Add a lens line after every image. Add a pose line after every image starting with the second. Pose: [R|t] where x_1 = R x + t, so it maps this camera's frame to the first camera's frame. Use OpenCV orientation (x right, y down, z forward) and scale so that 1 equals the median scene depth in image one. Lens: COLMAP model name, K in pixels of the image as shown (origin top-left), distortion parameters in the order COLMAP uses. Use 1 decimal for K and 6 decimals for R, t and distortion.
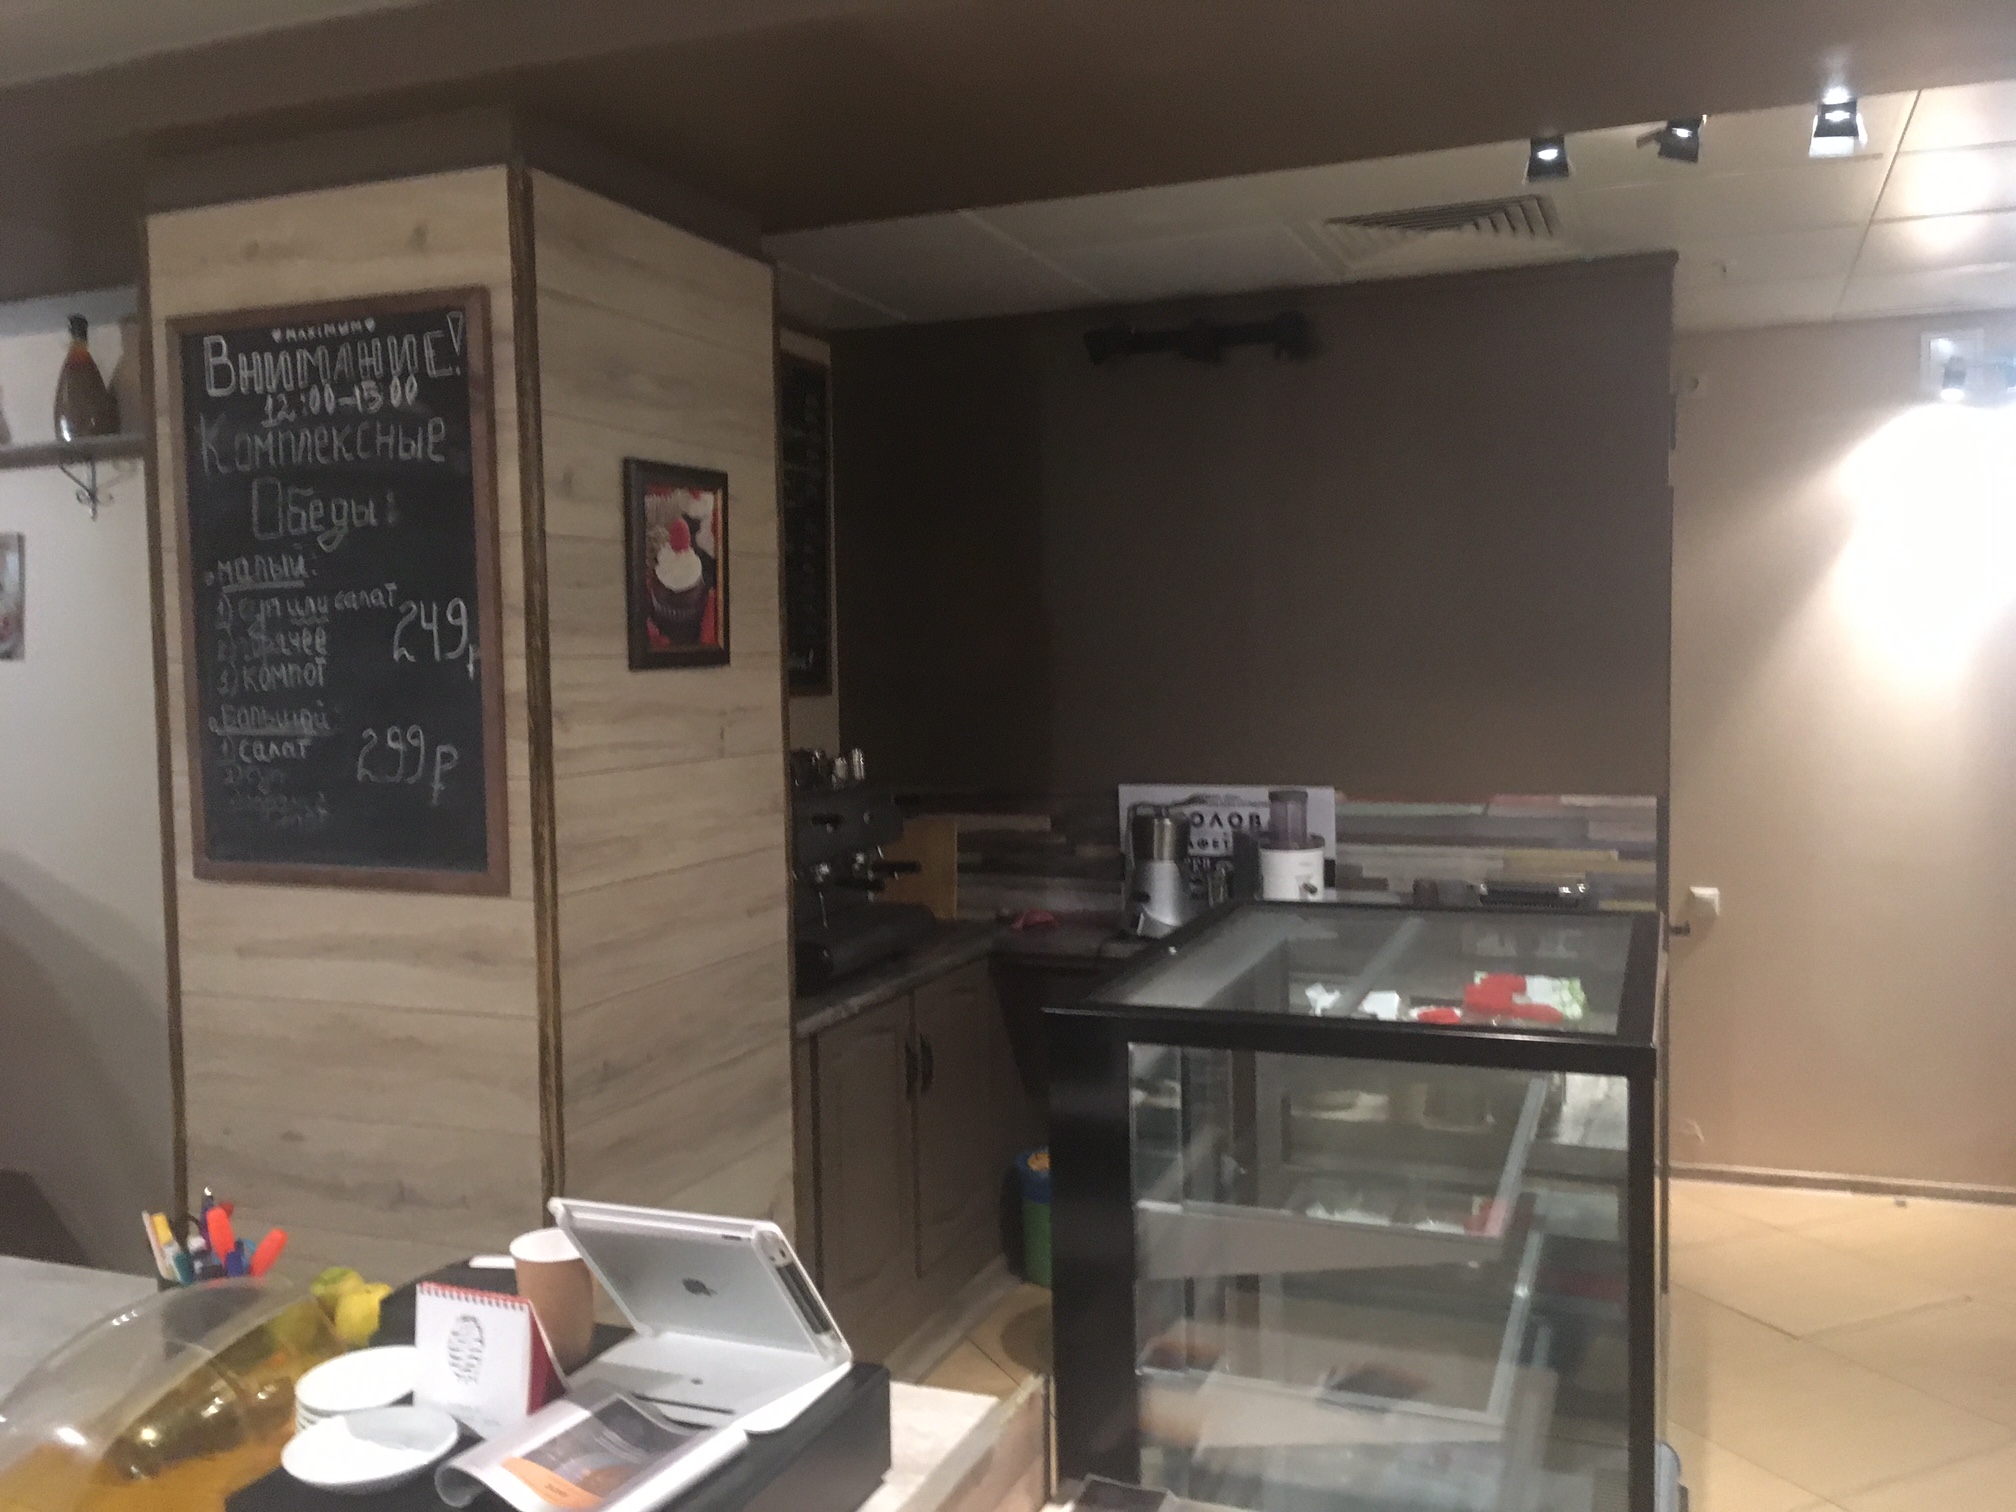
lens RADIAL K [[1726.5, 0, 999.7], [0, 1726.5, 752.9], [0, 0, 1]] dist [0.079970, -0.109637]
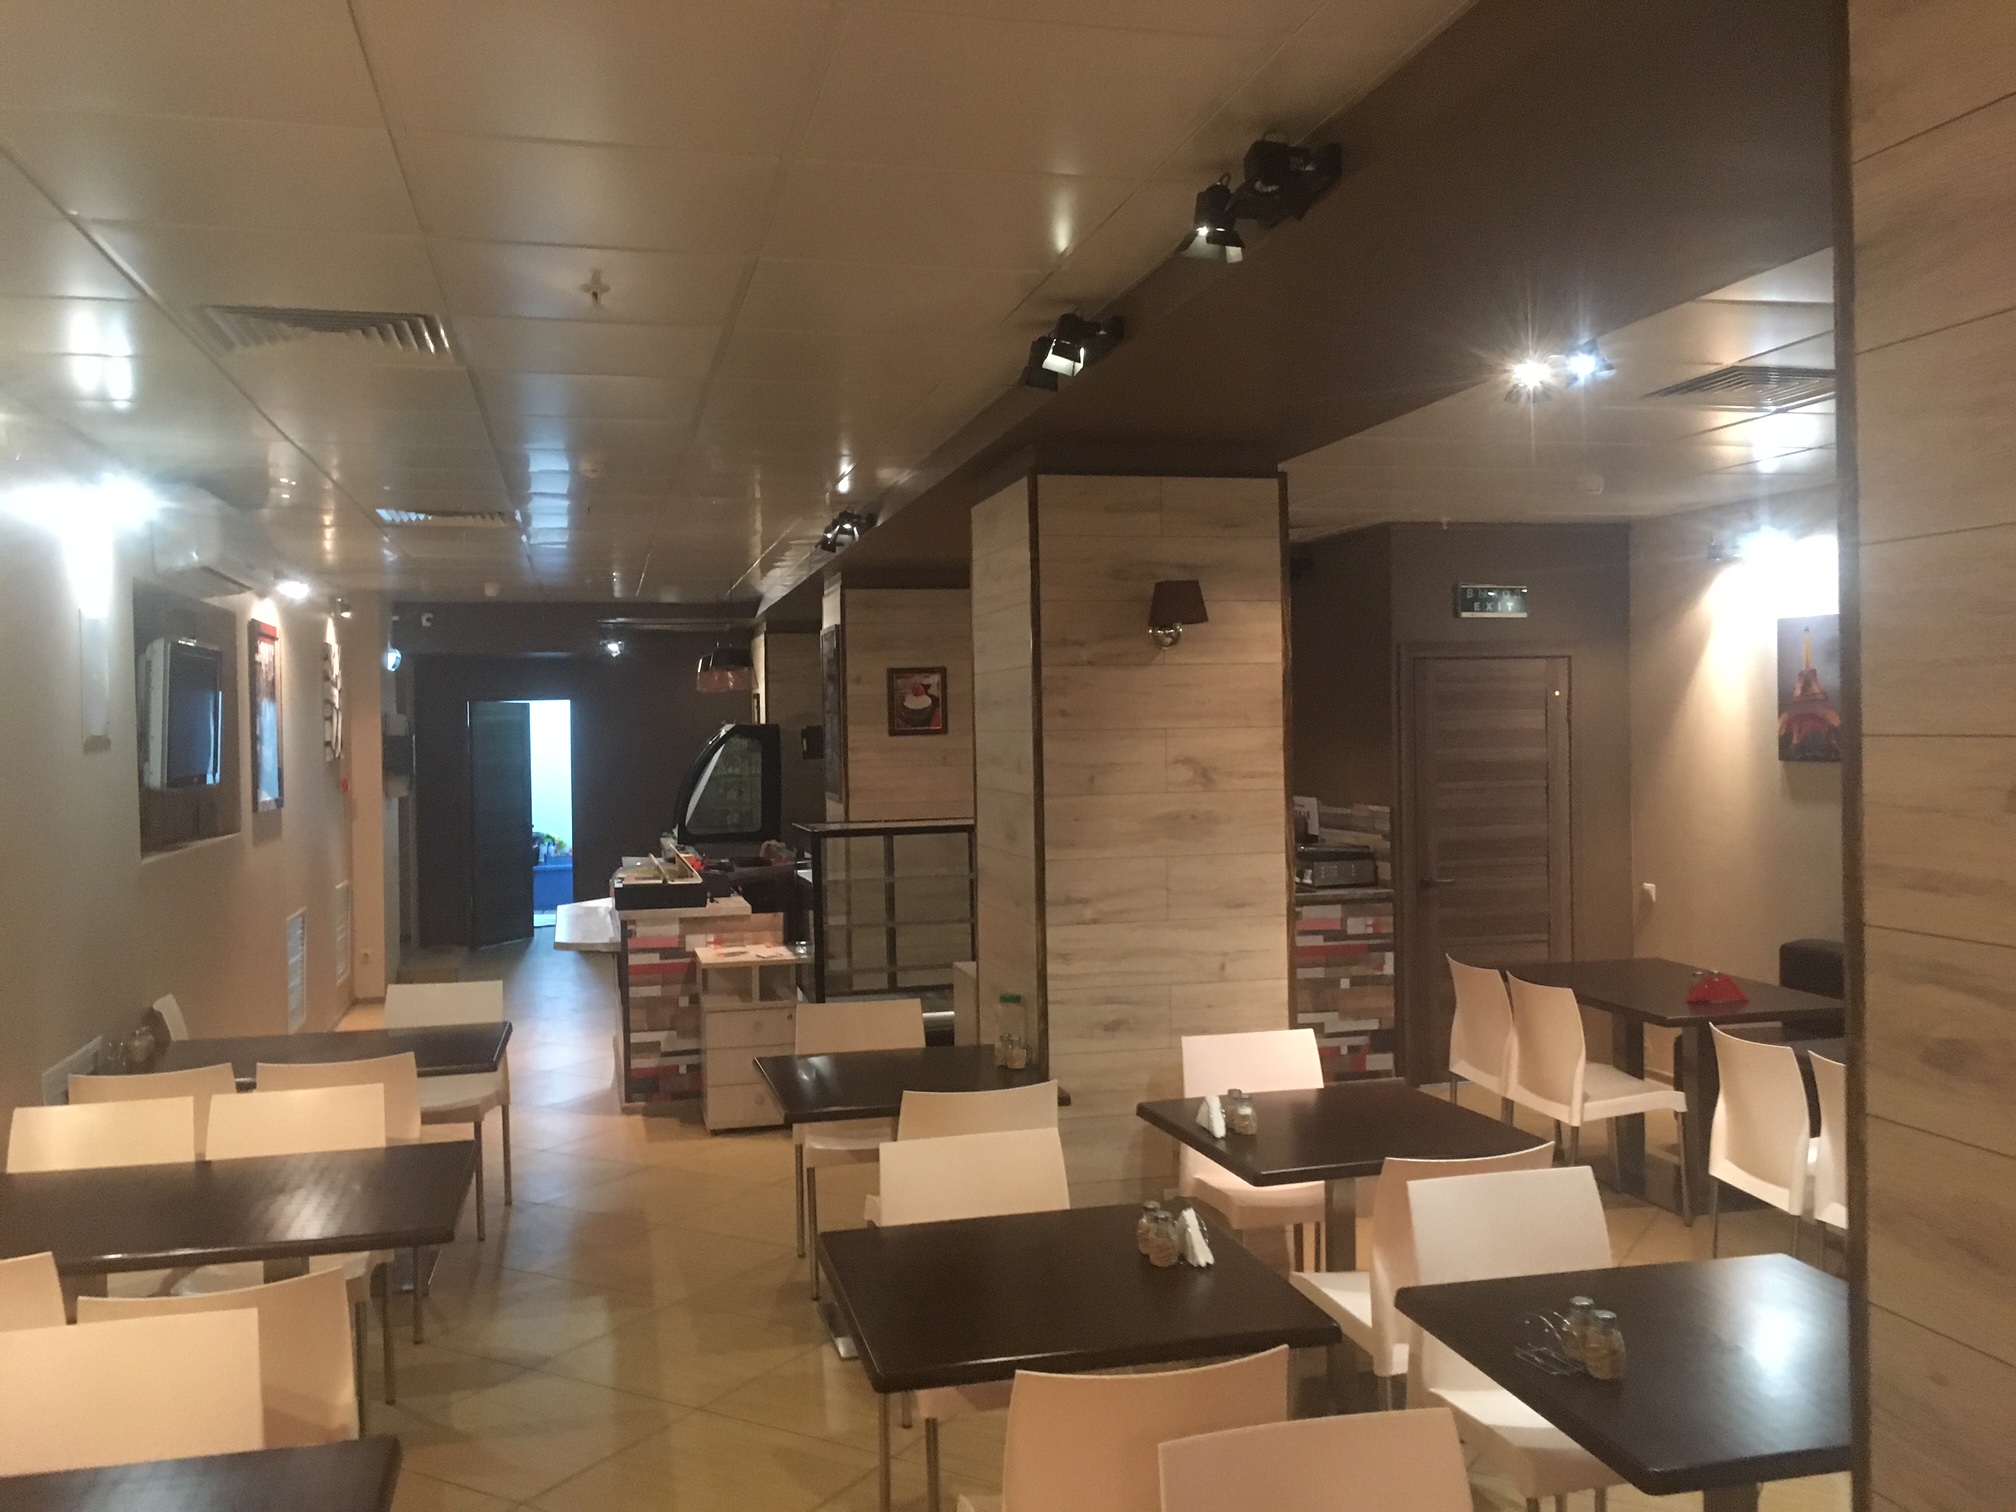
lens RADIAL K [[1726.5, 0, 996.5], [0, 1726.5, 756.3], [0, 0, 1]] dist [0.079970, -0.109637]
pose [[0.569984, 0.021550, -0.821373, 2.531012], [-0.041854, 0.999120, -0.002831, -0.010251], [0.820589, 0.035991, 0.570384, -0.634128]]
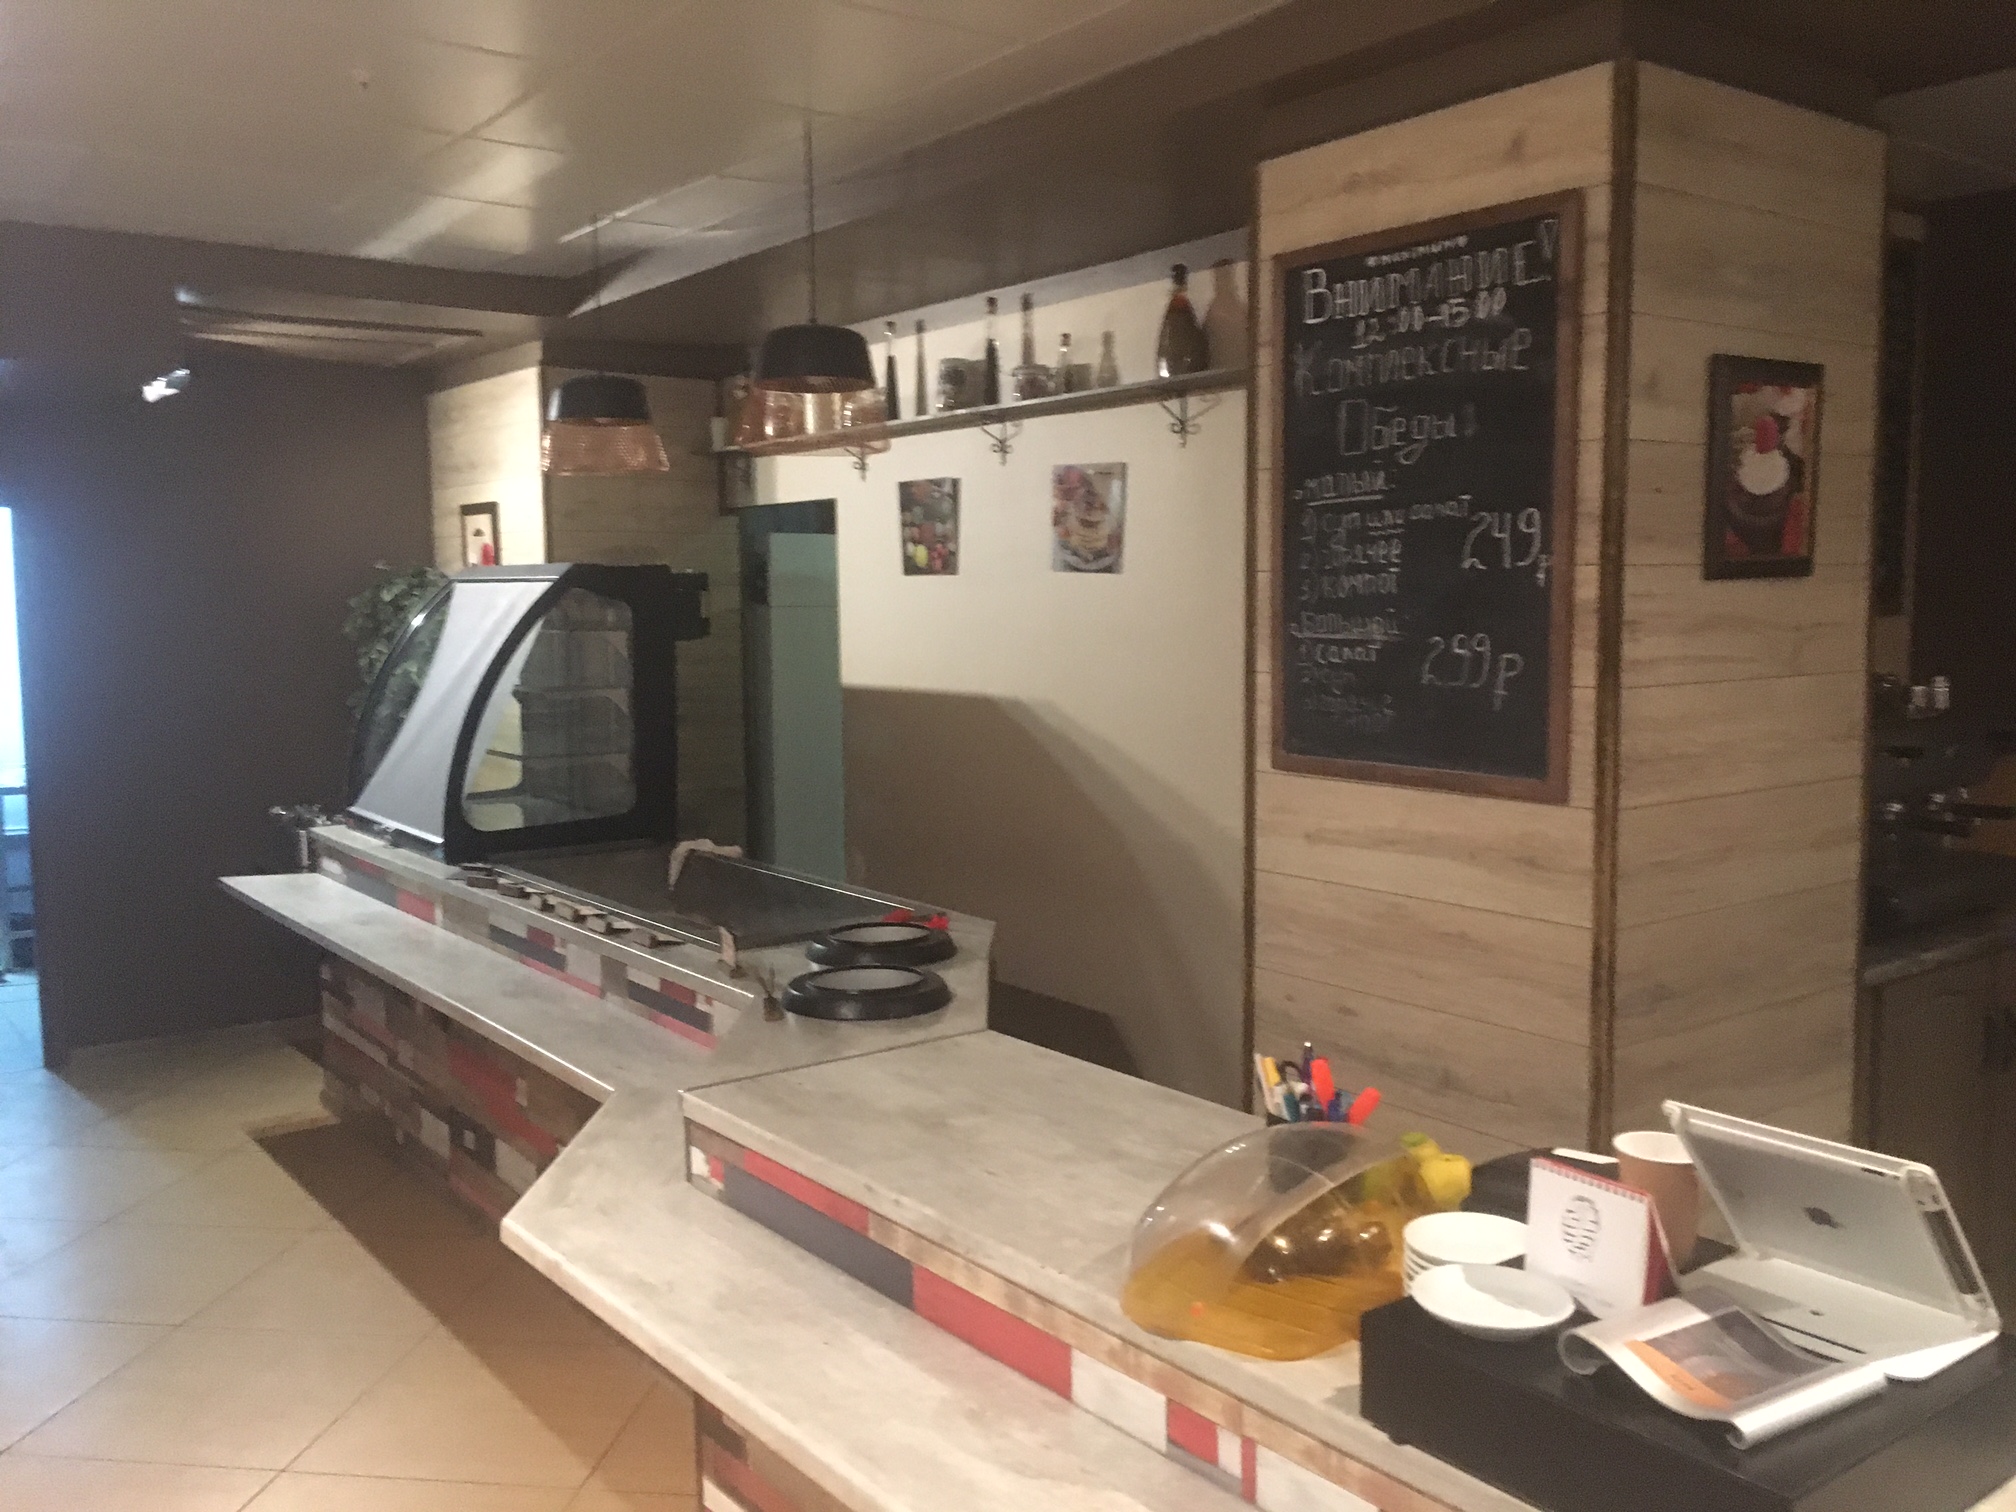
lens RADIAL K [[1726.5, 0, 995.6], [0, 1726.5, 748.7], [0, 0, 1]] dist [0.079970, -0.109637]
pose [[0.853262, 0.056833, -0.518376, -0.044152], [-0.035380, 0.998062, 0.051188, 0.010107], [0.520281, -0.025336, 0.853619, -0.027112]]
